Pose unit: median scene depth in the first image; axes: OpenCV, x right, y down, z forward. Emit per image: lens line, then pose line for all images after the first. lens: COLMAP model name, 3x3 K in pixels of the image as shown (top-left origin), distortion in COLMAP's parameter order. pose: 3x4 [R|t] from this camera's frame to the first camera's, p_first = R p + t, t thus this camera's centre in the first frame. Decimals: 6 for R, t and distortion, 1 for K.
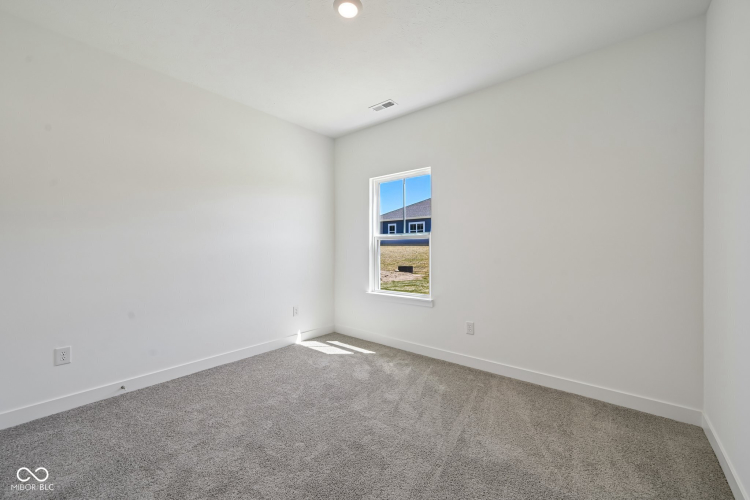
lens RADIAL K [[299.4, 0, 375.6], [0, 299.4, 246.8], [0, 0, 1]] dist [0.000584, 0.000422]
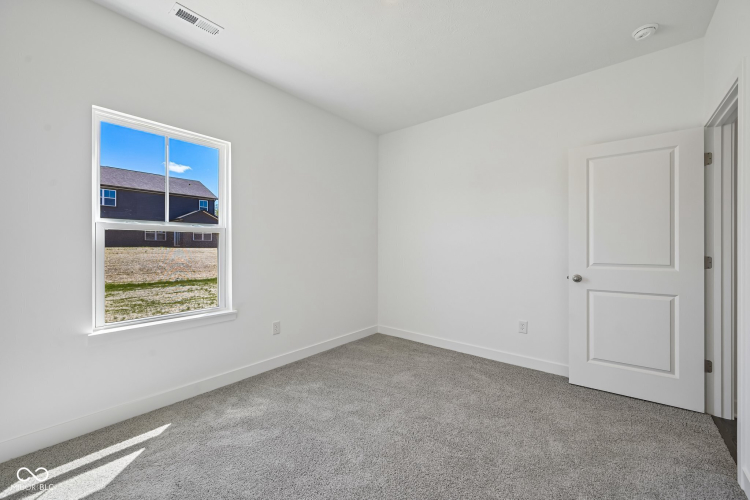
lens RADIAL K [[299.4, 0, 375.6], [0, 299.4, 246.8], [0, 0, 1]] dist [0.000584, 0.000422]
pose [[0.018291, -0.003425, 0.999827, -0.648923], [-0.003486, 0.999988, 0.003490, 0.004726], [-0.999827, -0.003550, 0.018279, 0.661703]]
